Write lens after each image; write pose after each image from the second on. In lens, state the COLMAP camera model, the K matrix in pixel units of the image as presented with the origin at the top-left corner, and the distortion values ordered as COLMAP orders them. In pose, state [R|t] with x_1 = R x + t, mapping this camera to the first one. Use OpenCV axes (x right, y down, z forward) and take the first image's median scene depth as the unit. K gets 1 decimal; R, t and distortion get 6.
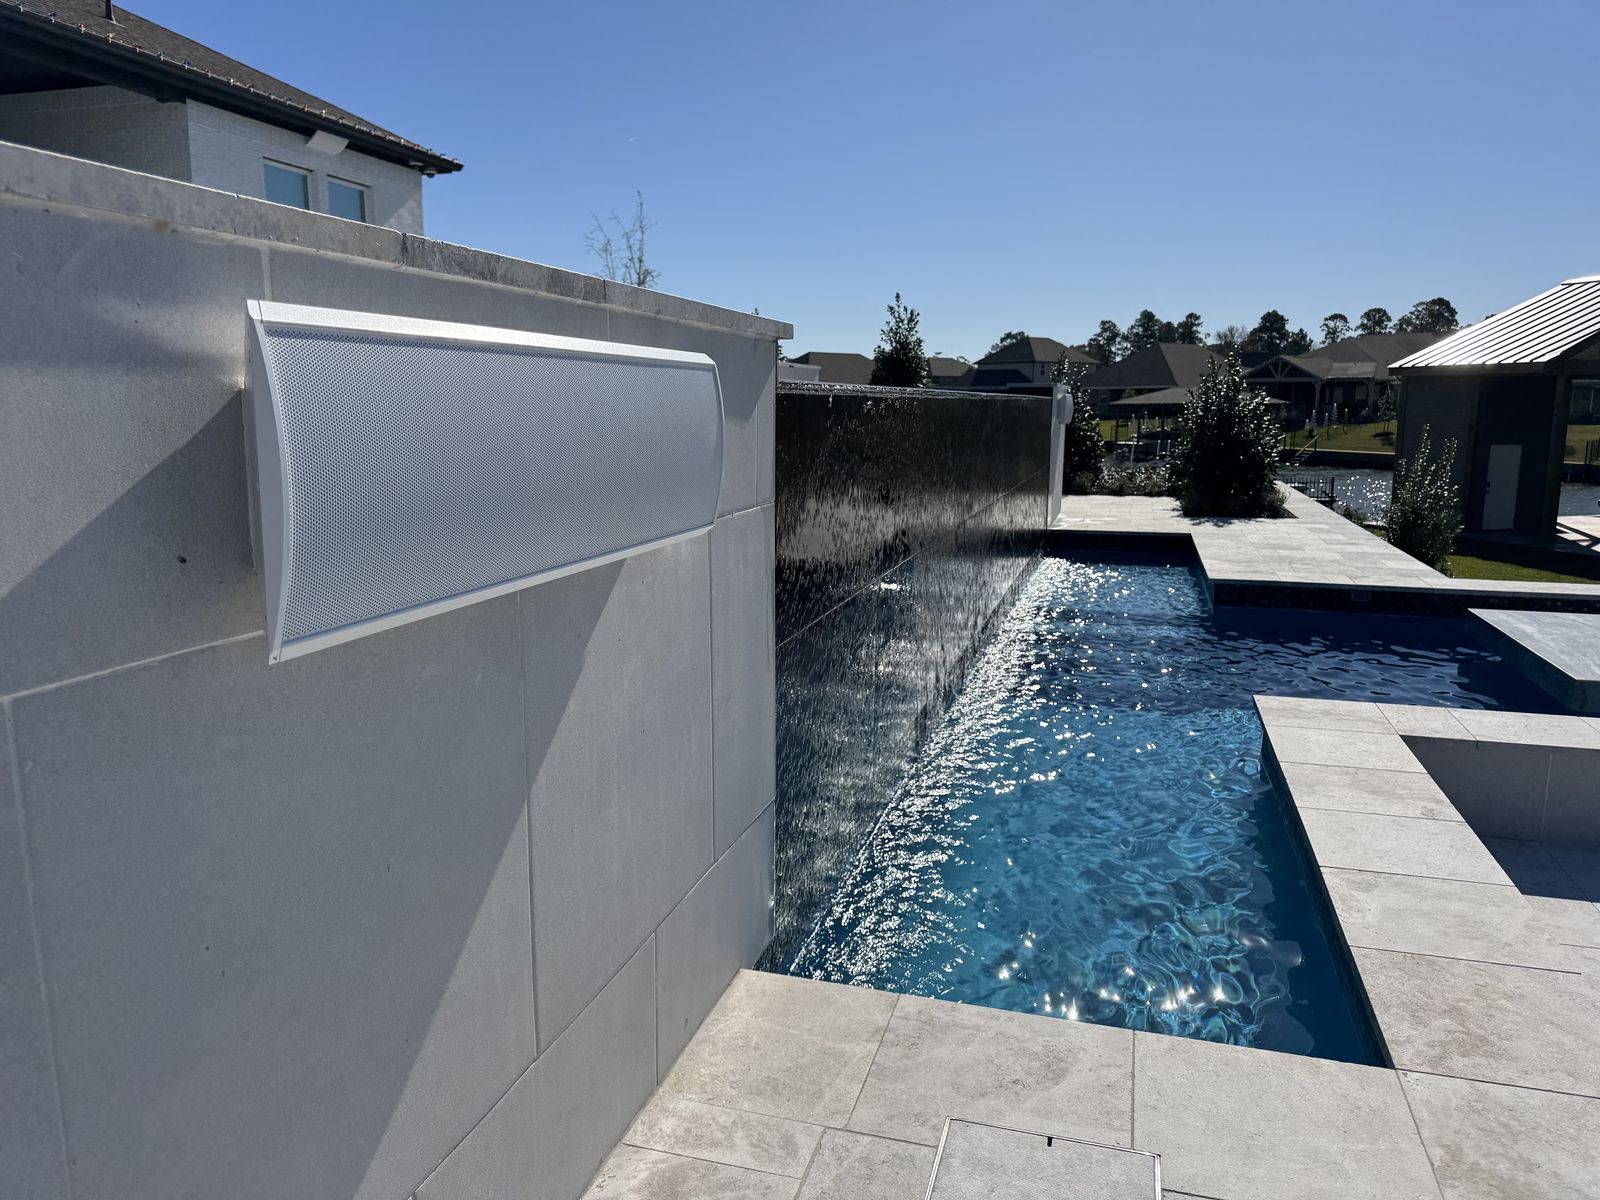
lens RADIAL K [[1211.1, 0, 811.6], [0, 1211.1, 588.4], [0, 0, 1]] dist [0.087088, -0.117212]
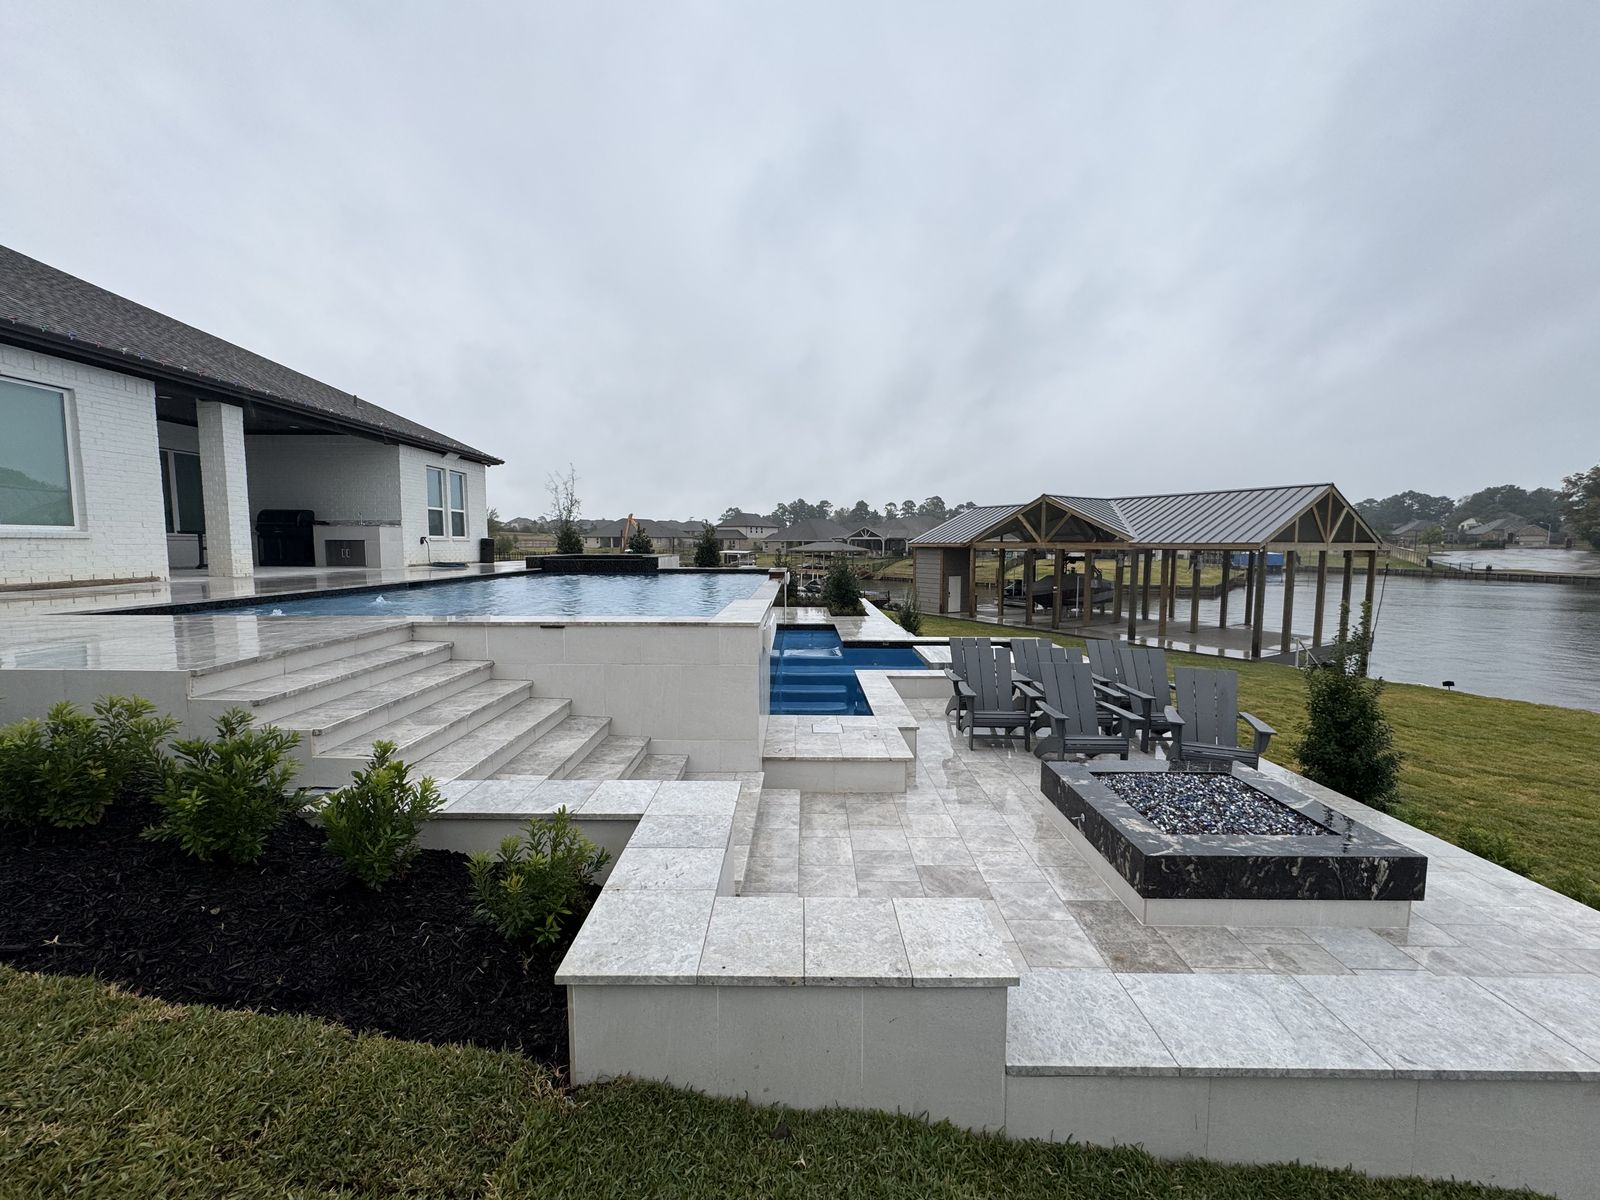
lens RADIAL K [[1211.1, 0, 811.6], [0, 1211.1, 588.4], [0, 0, 1]] dist [0.087088, -0.117212]
pose [[0.954352, -0.027732, 0.297393, -0.370610], [0.041932, 0.998259, -0.041475, -0.008412], [-0.295726, 0.052052, 0.953854, -1.079891]]
